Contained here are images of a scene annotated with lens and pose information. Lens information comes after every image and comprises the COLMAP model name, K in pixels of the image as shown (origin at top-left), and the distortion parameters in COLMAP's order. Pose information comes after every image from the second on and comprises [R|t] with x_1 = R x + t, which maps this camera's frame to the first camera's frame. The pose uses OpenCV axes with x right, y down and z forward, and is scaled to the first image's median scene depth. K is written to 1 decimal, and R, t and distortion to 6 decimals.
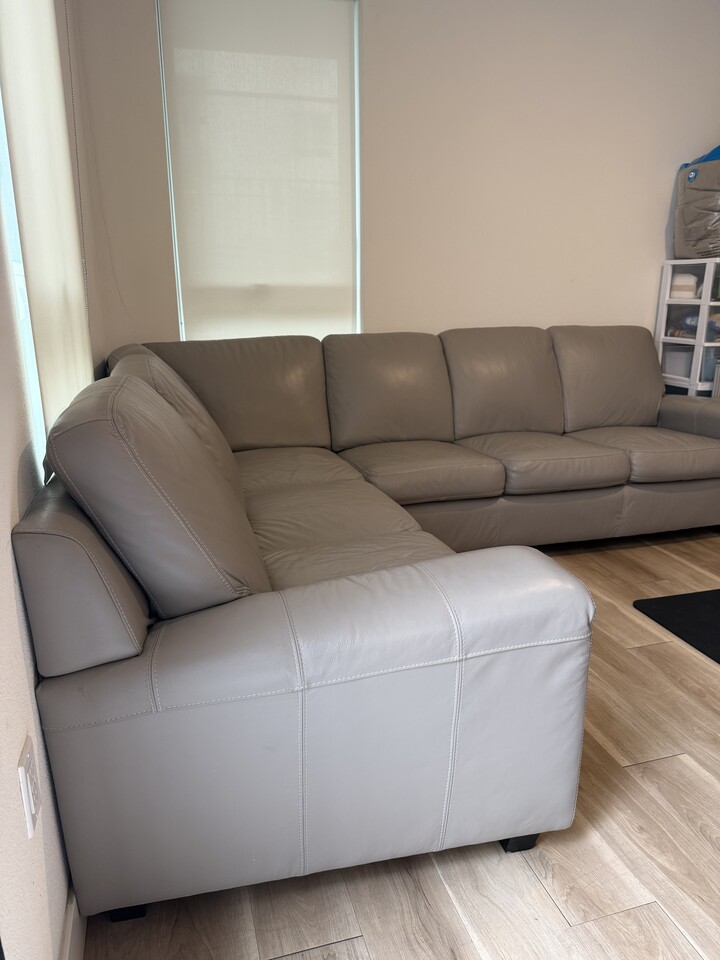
lens RADIAL K [[662.3, 0, 369.8], [0, 662.3, 480.3], [0, 0, 1]] dist [0.061883, -0.032110]
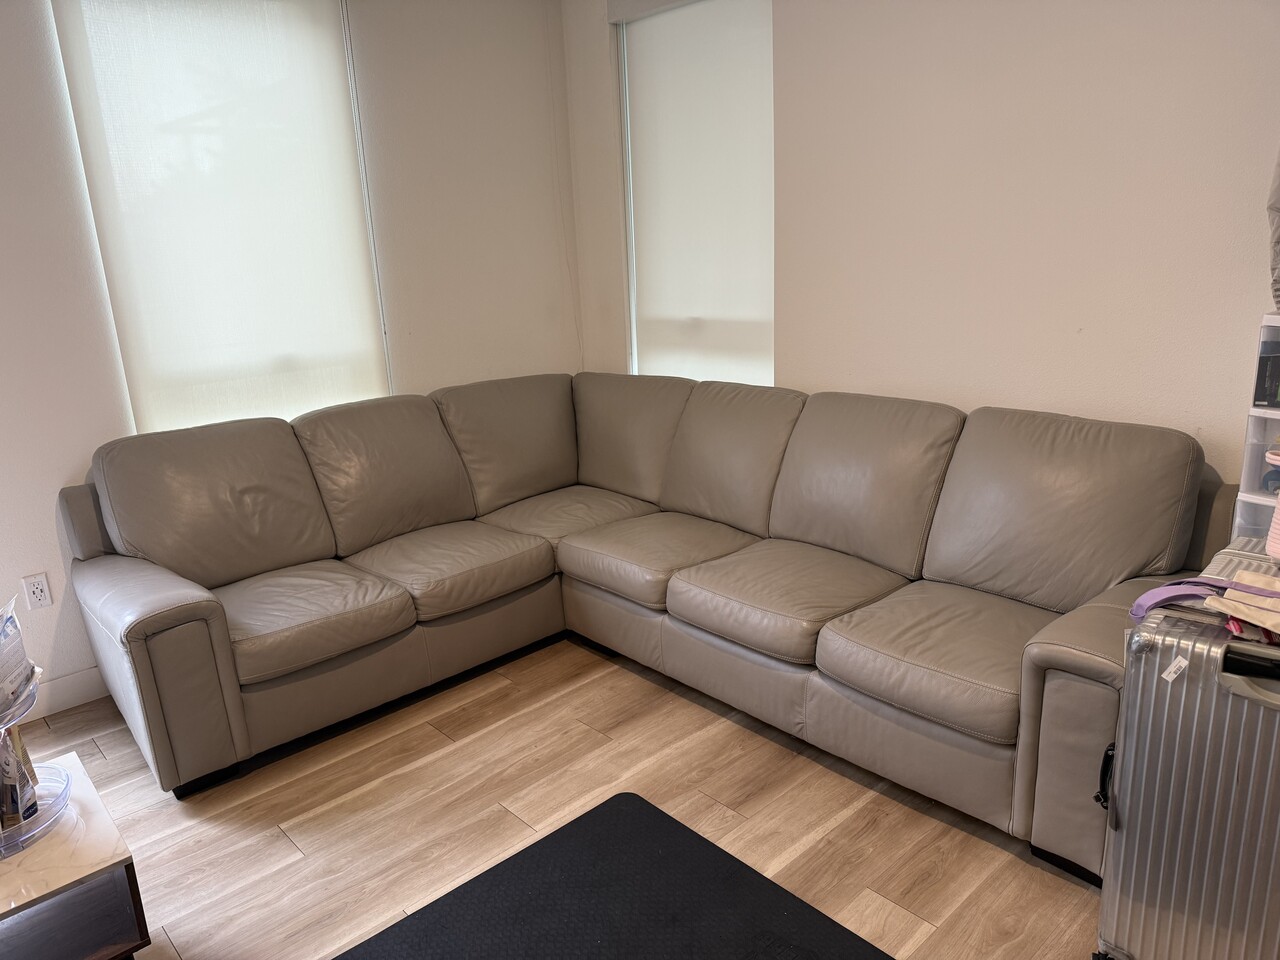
lens RADIAL K [[883.1, 0, 635.8], [0, 883.1, 471.6], [0, 0, 1]] dist [0.061883, -0.032110]
pose [[0.440912, 0.209934, -0.872654, 1.052296], [-0.187409, 0.972364, 0.139232, -0.277709], [0.877767, 0.102155, 0.468070, 0.429280]]
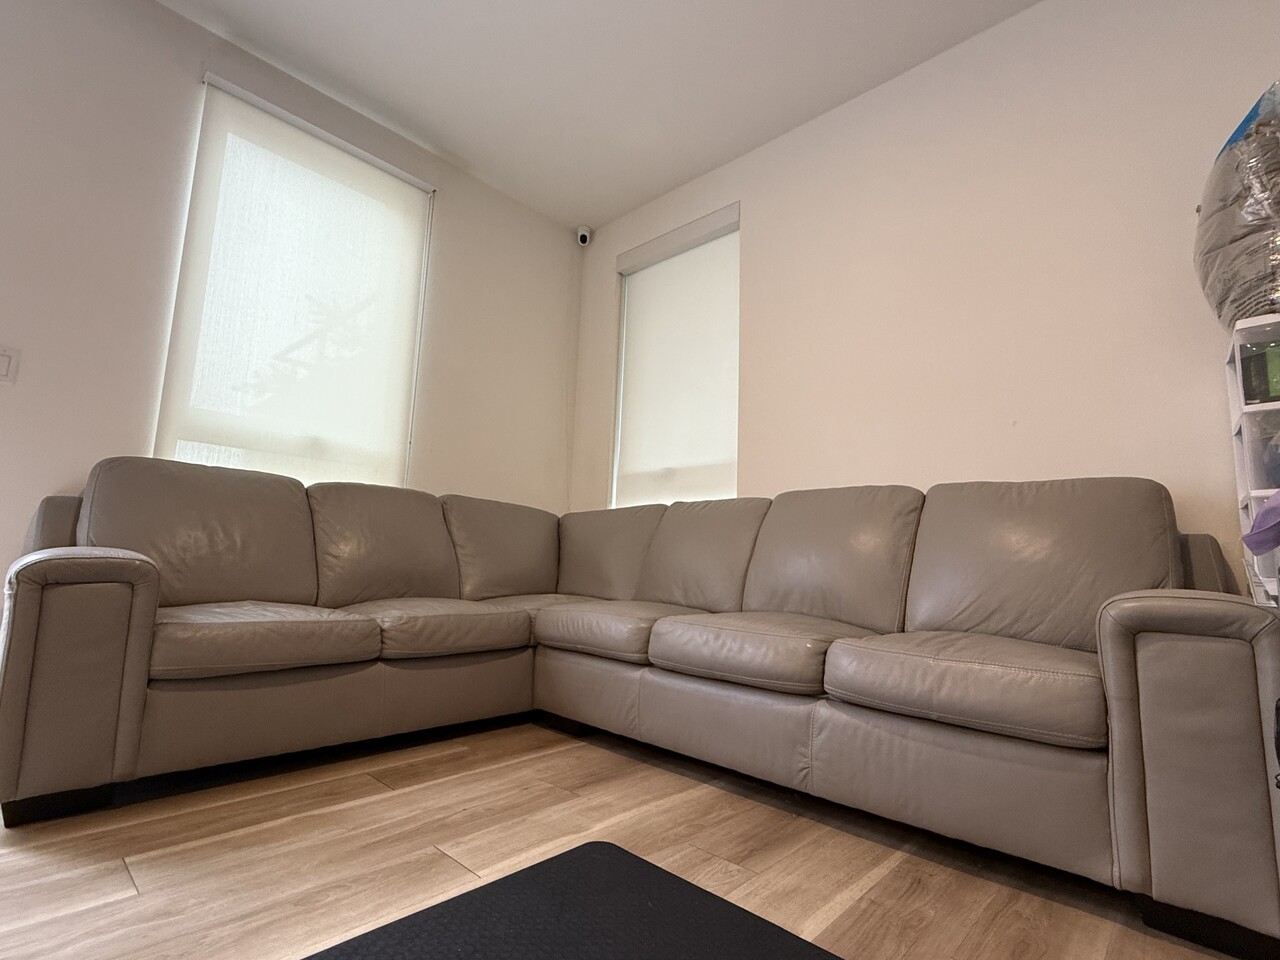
lens RADIAL K [[602.2, 0, 638.1], [0, 602.2, 481.8], [0, 0, 1]] dist [-0.003773, 0.007621]
pose [[0.509663, -0.095278, -0.855082, 0.791017], [-0.260775, 0.929993, -0.259057, 0.009485], [0.819903, 0.355015, 0.449137, 0.578815]]
